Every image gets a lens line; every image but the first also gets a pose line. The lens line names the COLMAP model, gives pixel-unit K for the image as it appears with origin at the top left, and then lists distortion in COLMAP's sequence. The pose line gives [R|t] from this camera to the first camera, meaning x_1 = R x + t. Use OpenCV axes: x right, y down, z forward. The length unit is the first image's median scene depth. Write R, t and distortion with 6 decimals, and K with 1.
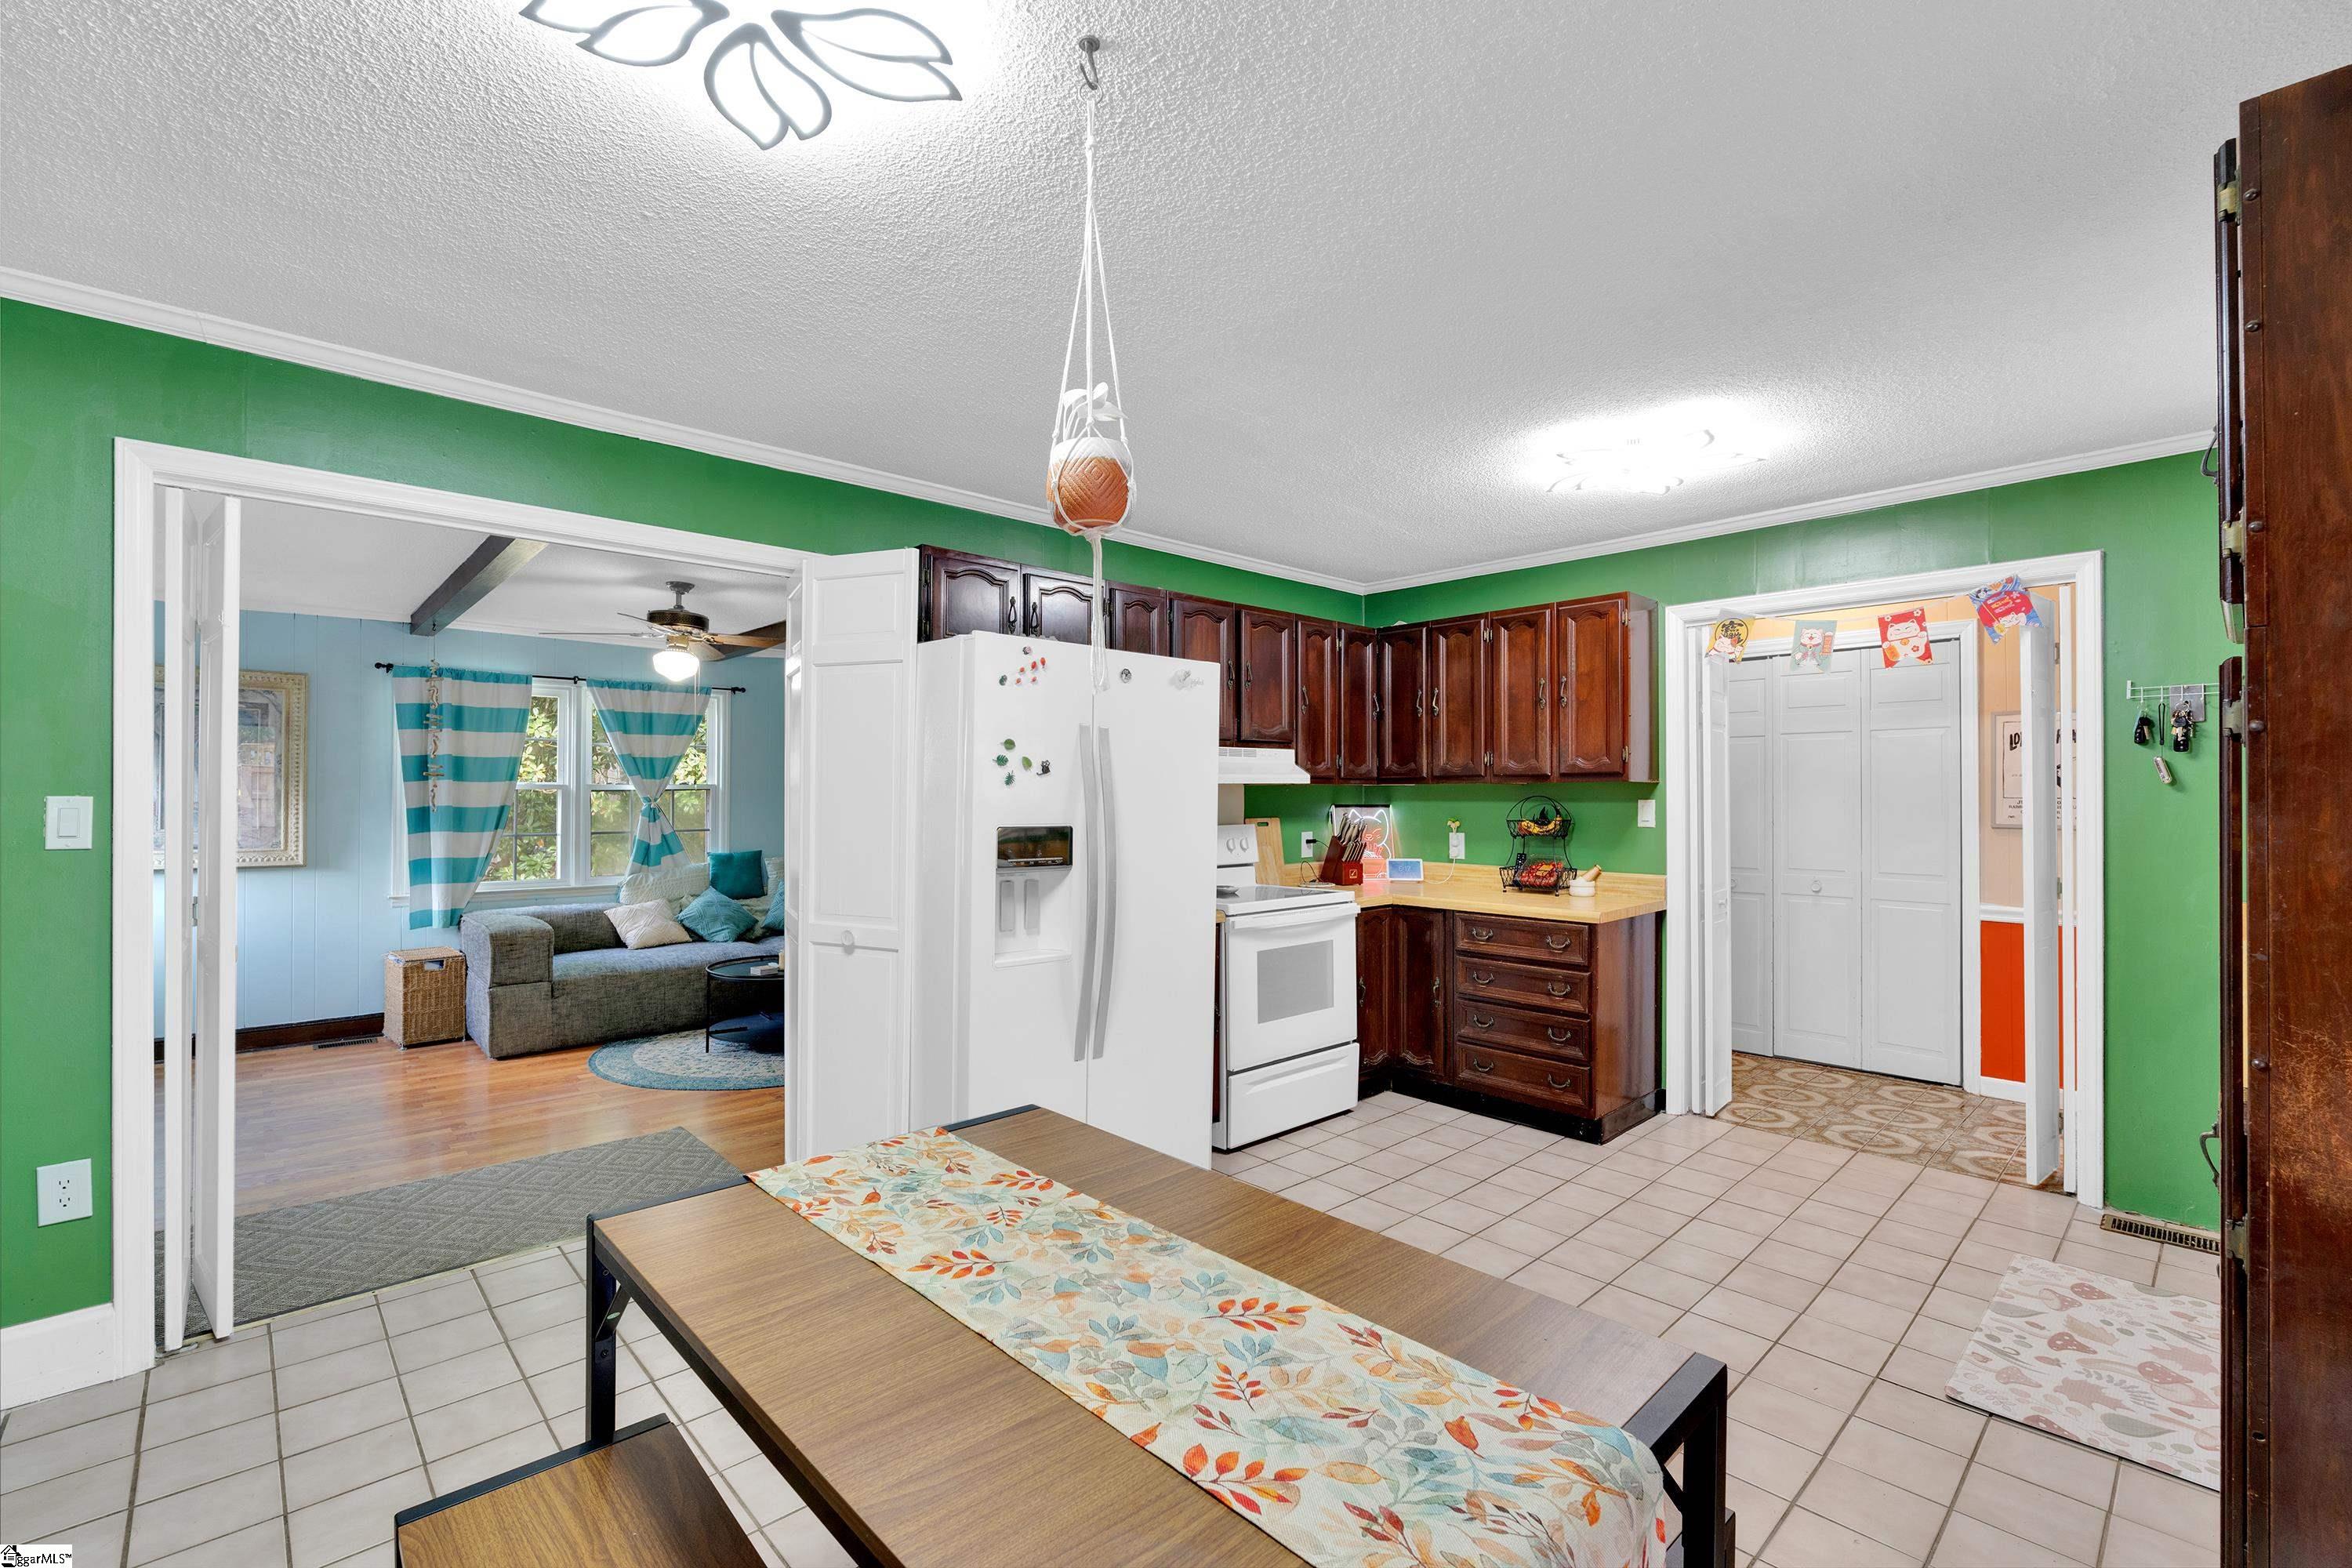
lens RADIAL K [[1027.9, 0, 1170.9], [0, 1027.9, 793.1], [0, 0, 1]] dist [0.000054, -0.000104]
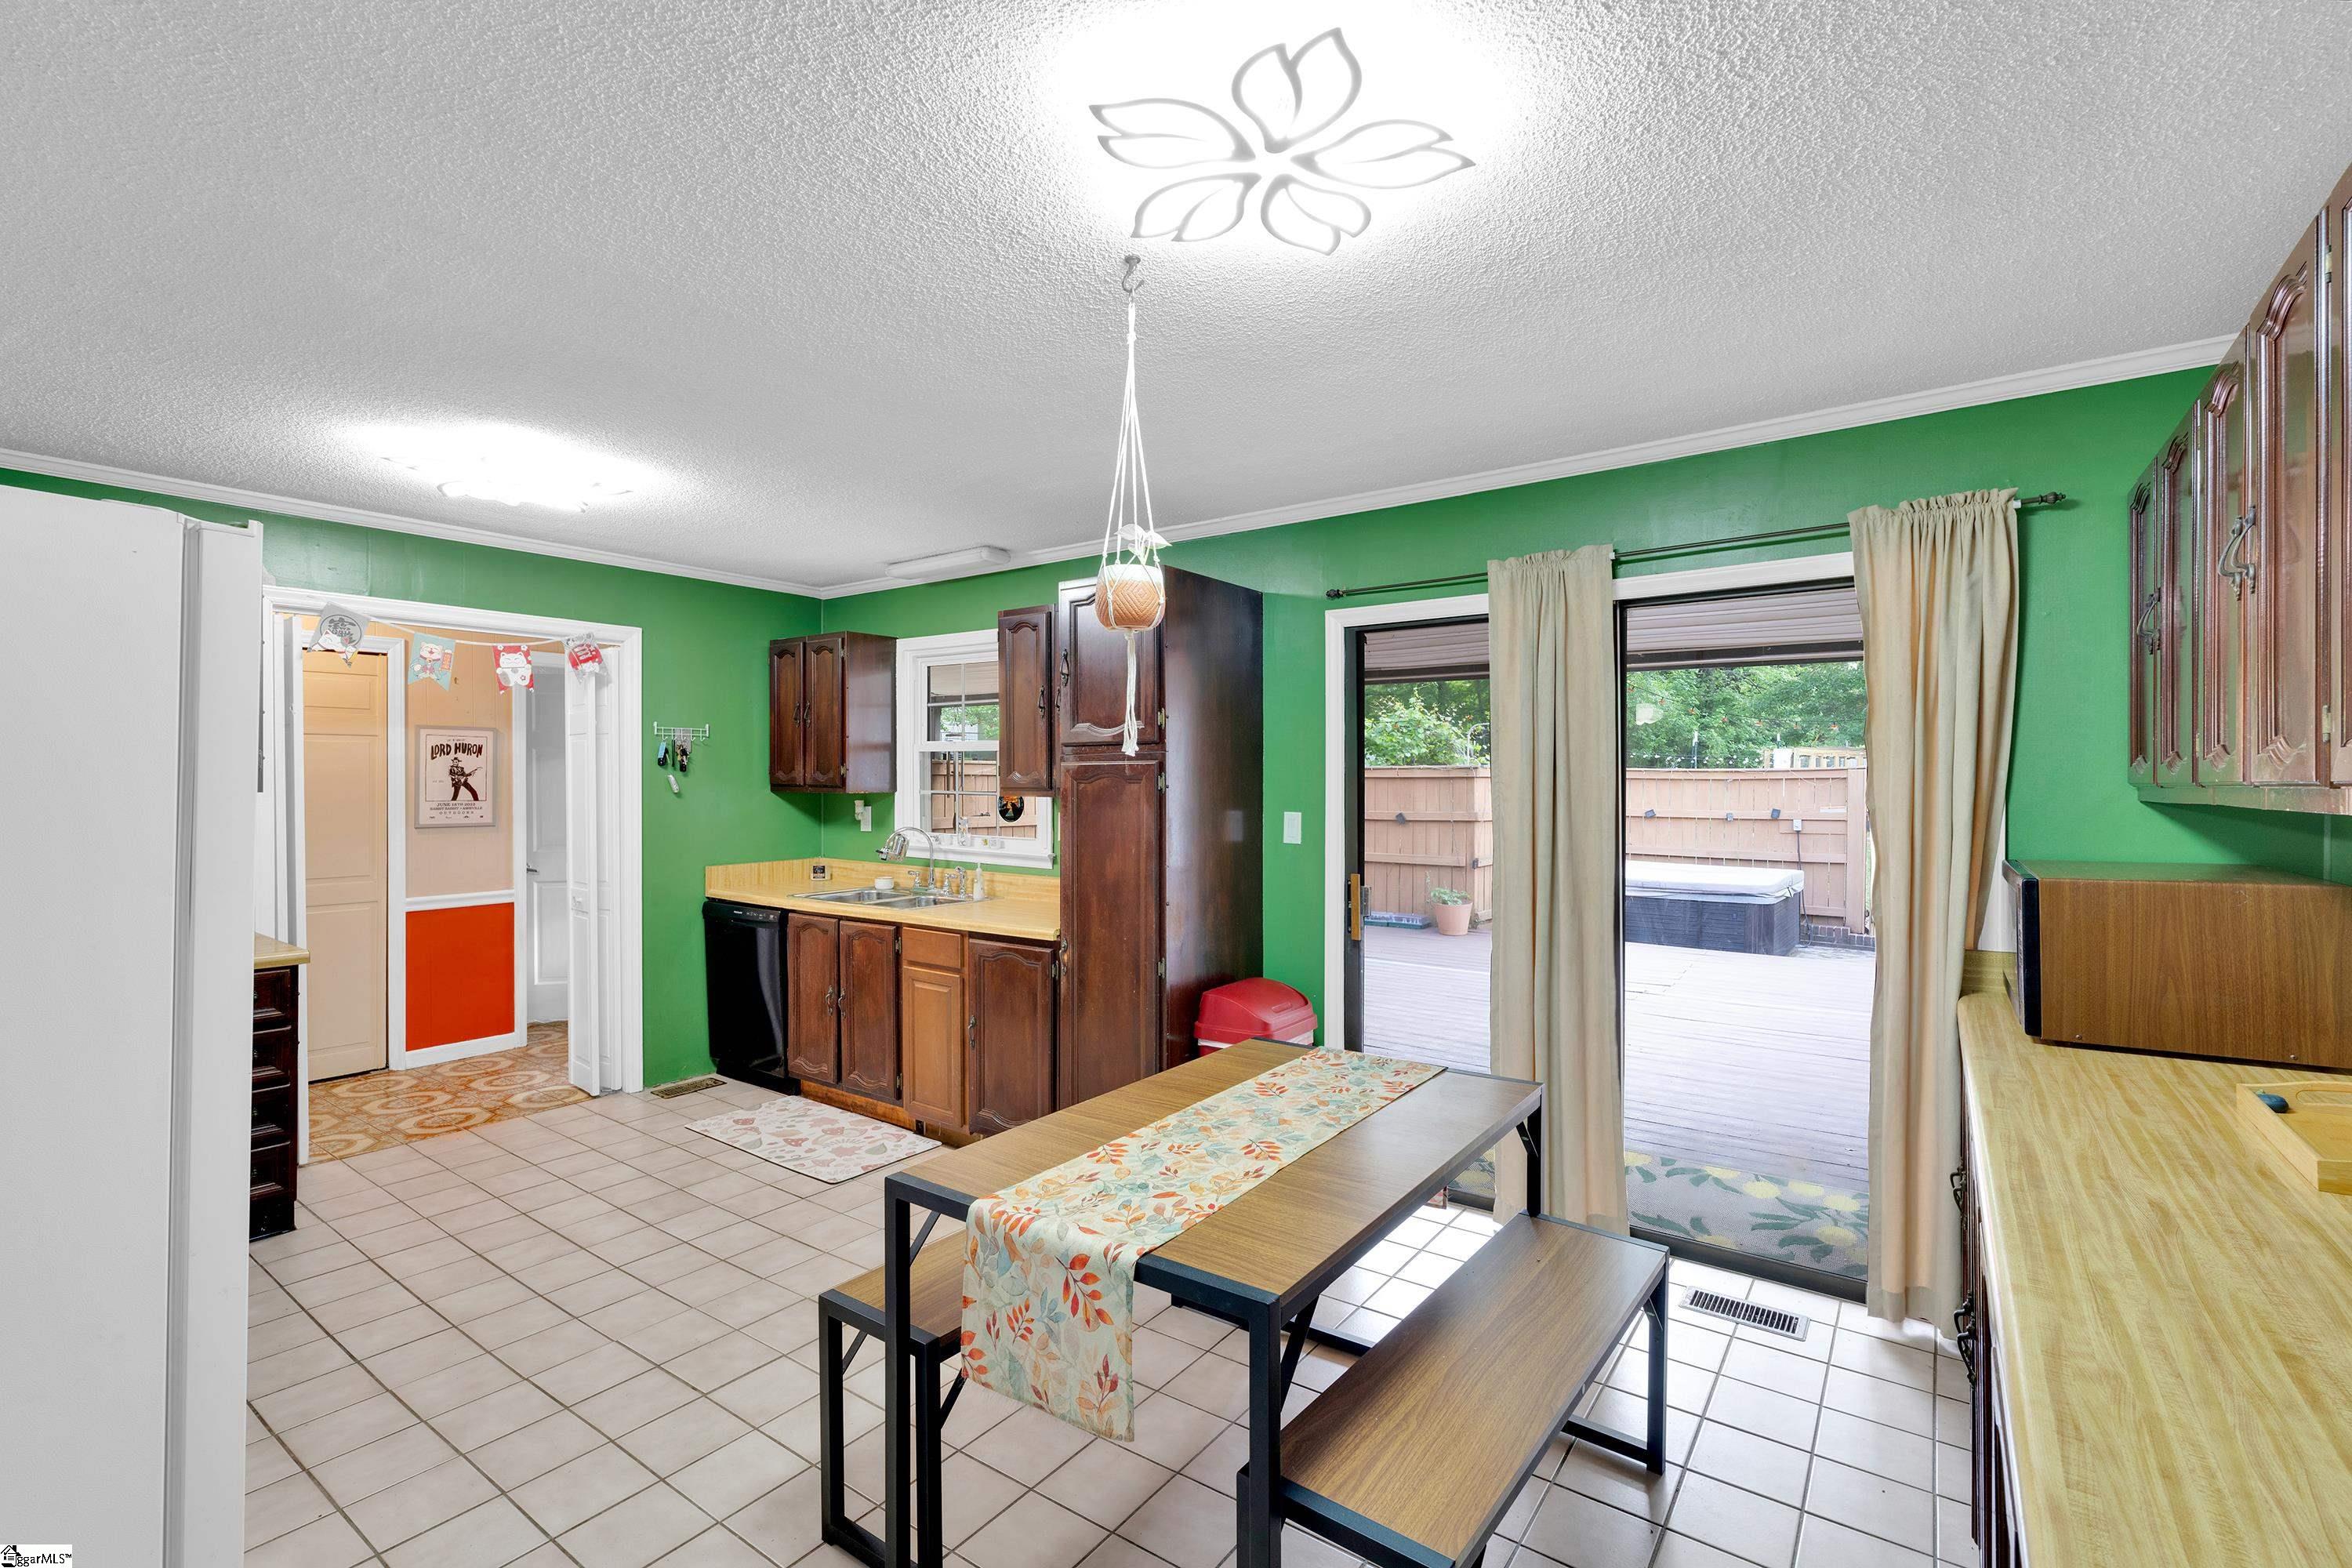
lens RADIAL K [[1027.9, 0, 1174.7], [0, 1027.9, 783.5], [0, 0, 1]] dist [0.000054, -0.000104]
pose [[-0.187380, -0.003078, 0.982283, -1.025292], [-0.003819, 0.999990, 0.002405, -0.046078], [-0.982280, -0.003300, -0.187390, 0.879333]]
